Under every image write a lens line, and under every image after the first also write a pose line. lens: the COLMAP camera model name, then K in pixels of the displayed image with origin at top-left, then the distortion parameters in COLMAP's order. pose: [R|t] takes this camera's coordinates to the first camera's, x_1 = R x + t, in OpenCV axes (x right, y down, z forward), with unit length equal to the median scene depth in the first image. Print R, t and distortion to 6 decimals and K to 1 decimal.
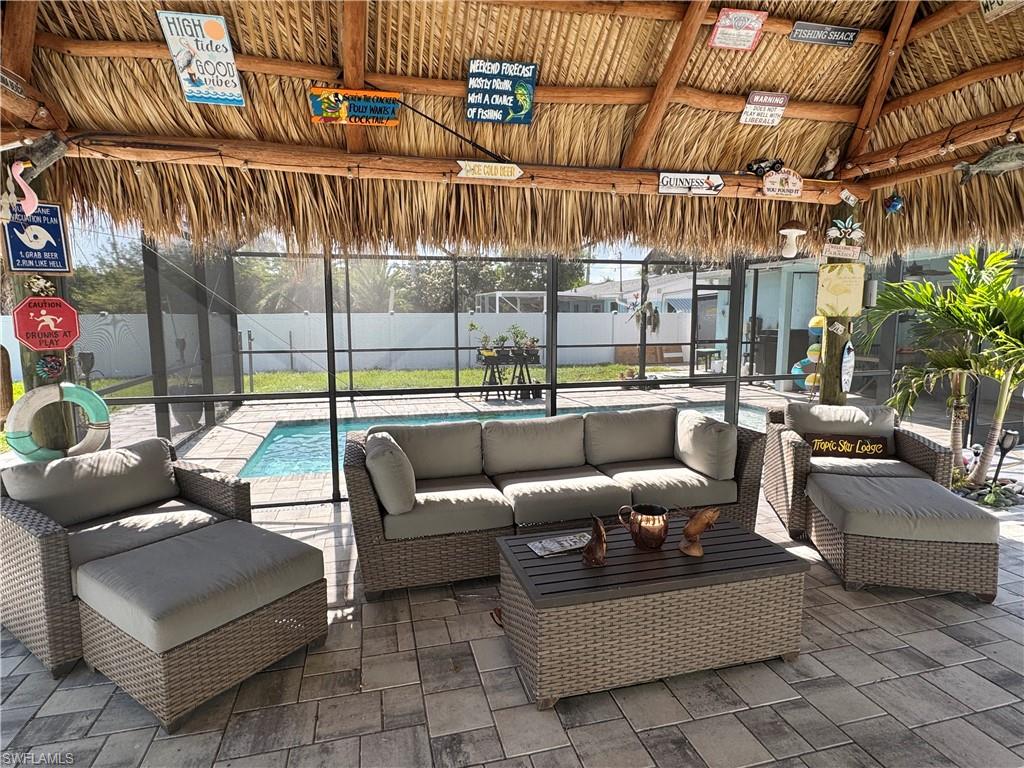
lens RADIAL K [[564.1, 0, 512.0], [0, 564.1, 384.0], [0, 0, 1]] dist [0.001280, -0.000639]
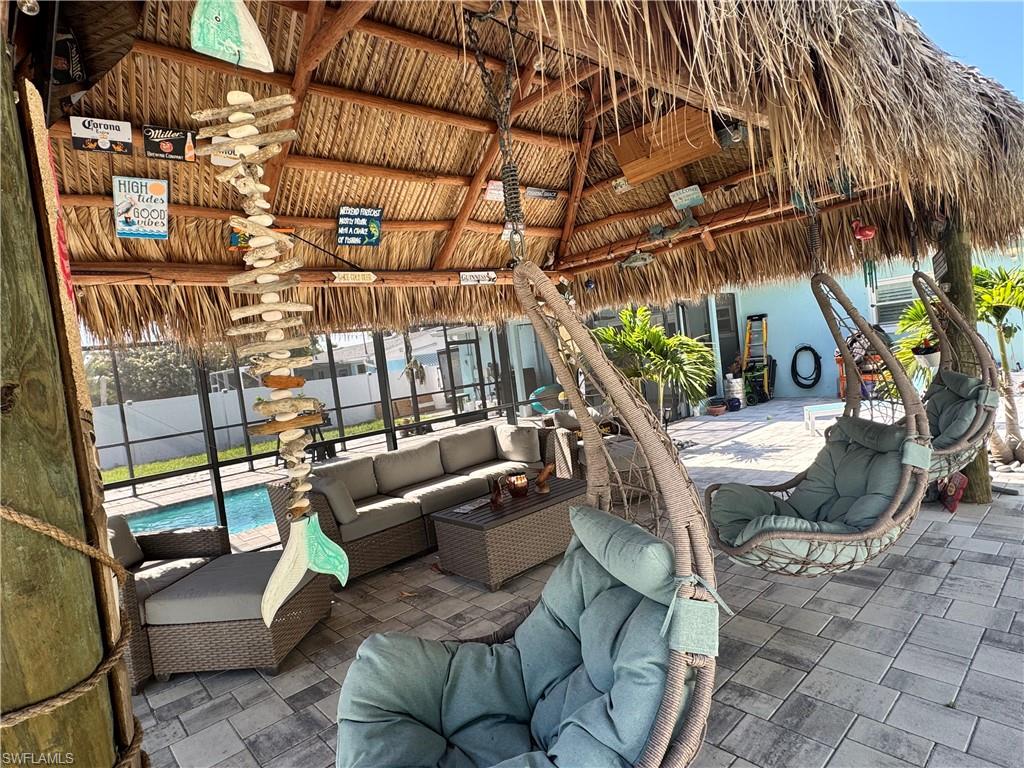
lens RADIAL K [[564.1, 0, 512.0], [0, 564.1, 384.0], [0, 0, 1]] dist [0.001280, -0.000639]
pose [[0.880396, -0.127421, 0.456800, -0.379990], [0.174611, 0.982656, -0.062427, 0.043511], [-0.440923, 0.134723, 0.887376, -0.403183]]
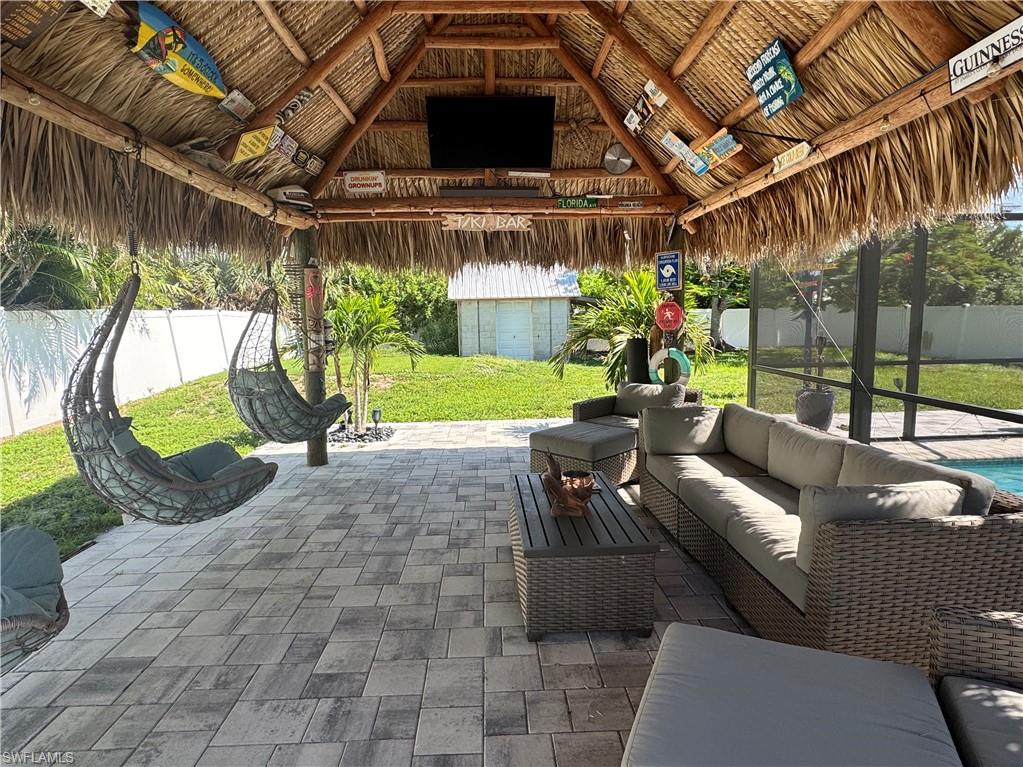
lens RADIAL K [[563.6, 0, 511.5], [0, 563.6, 383.5], [0, 0, 1]] dist [0.001280, -0.000639]
pose [[-0.205426, 0.123011, -0.970911, 1.048048], [-0.102484, 0.983911, 0.146341, -0.095707], [0.973292, 0.129565, -0.189515, 0.786979]]
